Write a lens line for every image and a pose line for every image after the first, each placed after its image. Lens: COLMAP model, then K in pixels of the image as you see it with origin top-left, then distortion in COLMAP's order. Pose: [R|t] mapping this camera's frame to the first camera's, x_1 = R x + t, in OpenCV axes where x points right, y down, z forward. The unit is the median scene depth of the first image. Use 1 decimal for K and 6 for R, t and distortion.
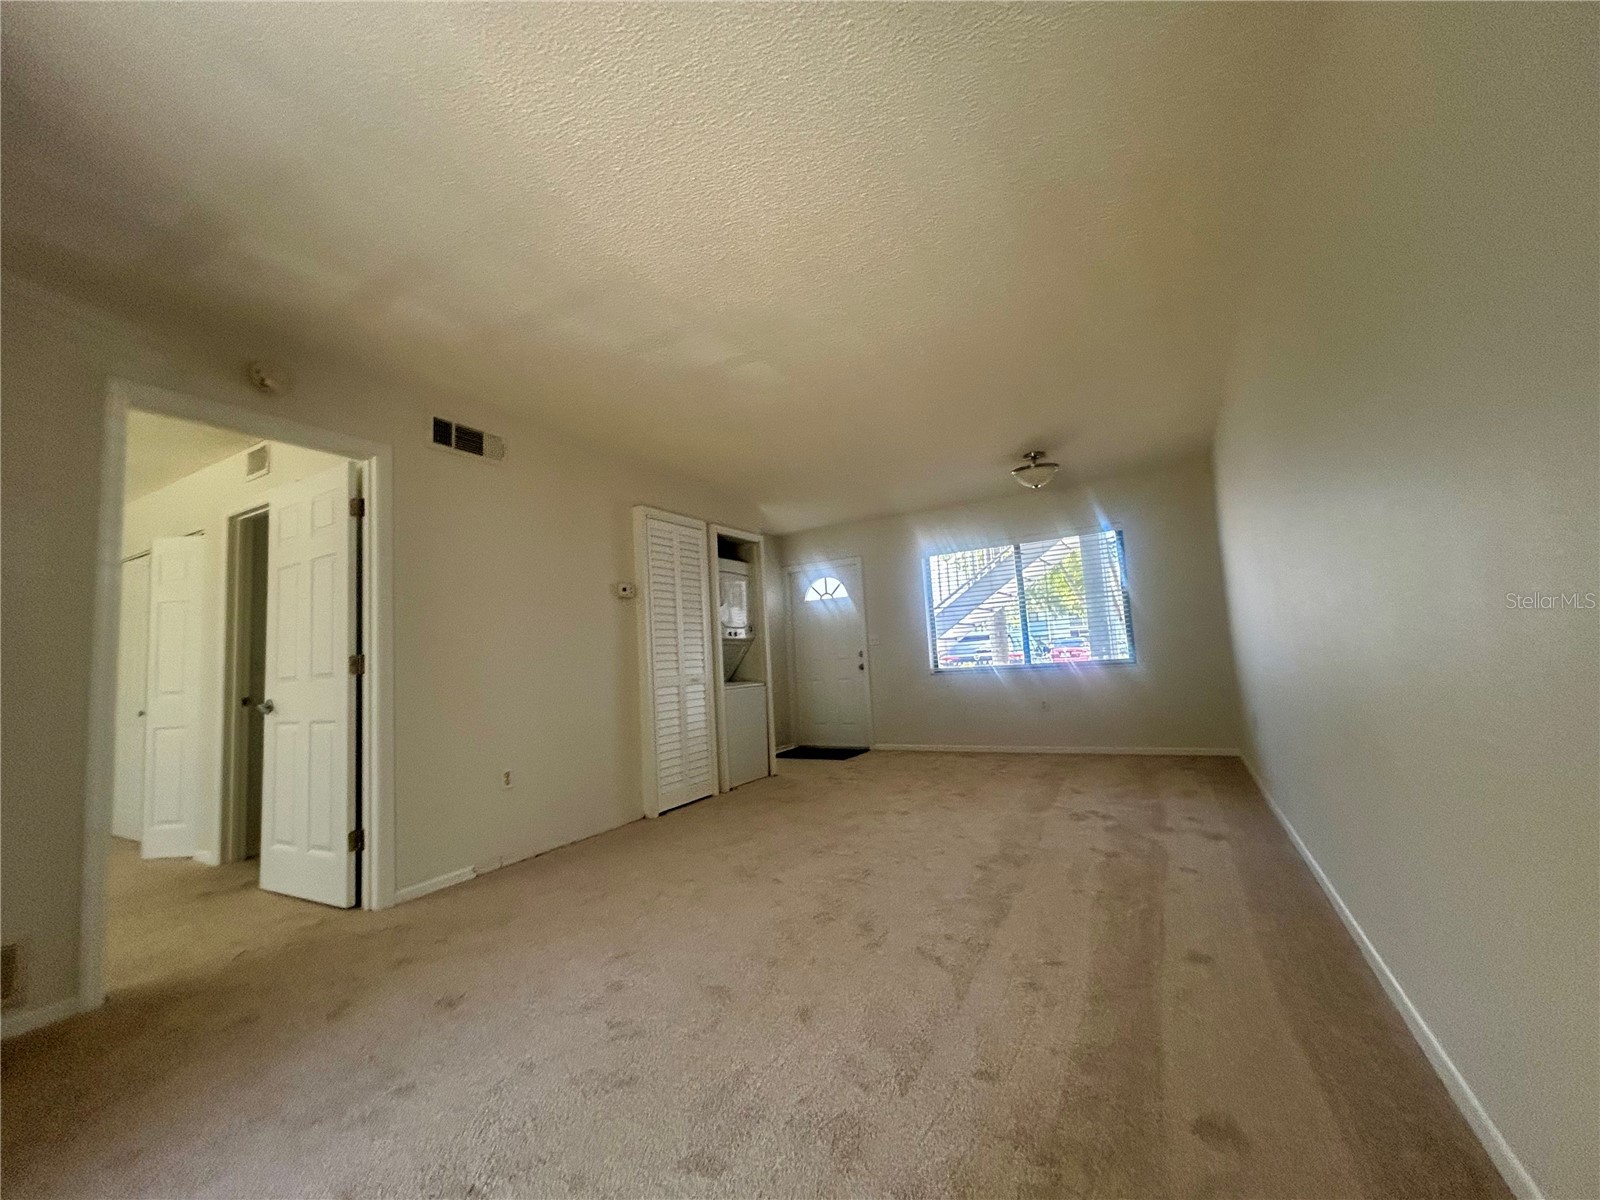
lens RADIAL K [[639.7, 0, 801.5], [0, 639.7, 597.7], [0, 0, 1]] dist [-0.001977, -0.000689]
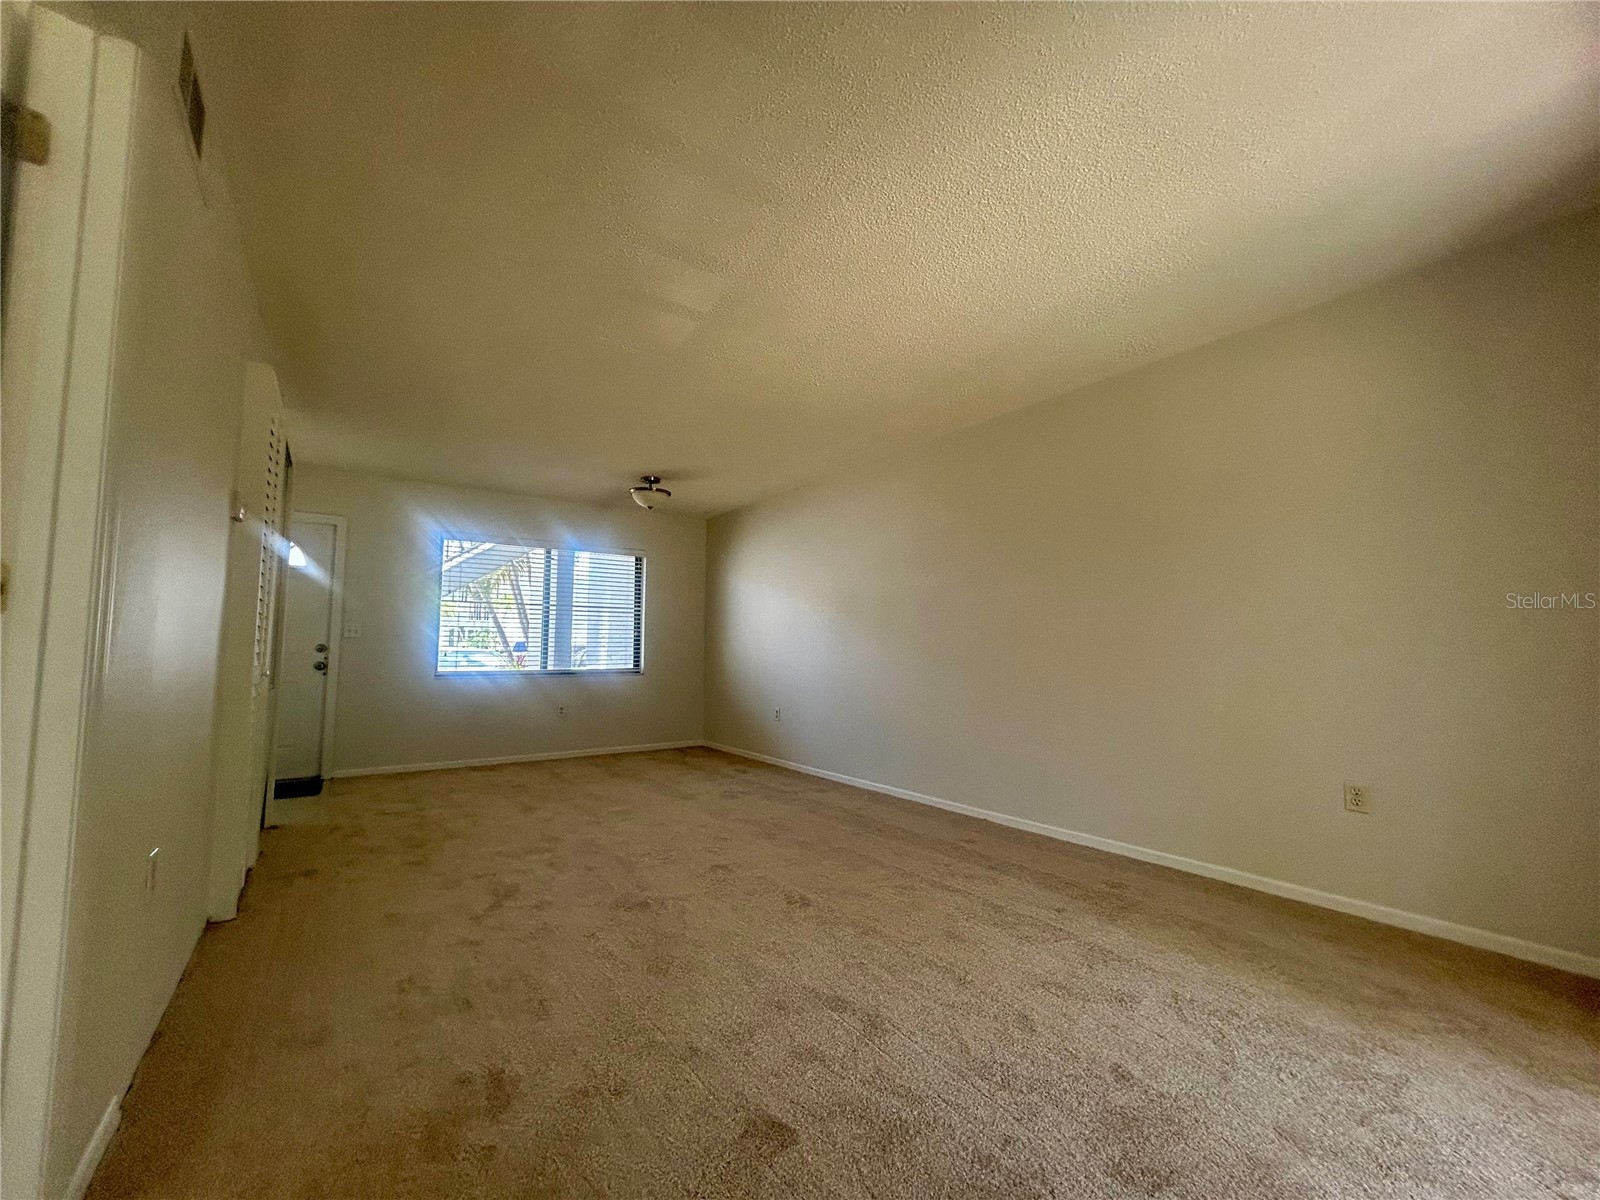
lens RADIAL K [[639.7, 0, 801.5], [0, 639.7, 597.7], [0, 0, 1]] dist [-0.001977, -0.000689]
pose [[0.408560, 0.135655, 0.902594, -0.394119], [-0.116120, 0.988583, -0.096017, 0.042334], [-0.905315, -0.065580, 0.419648, 0.232637]]
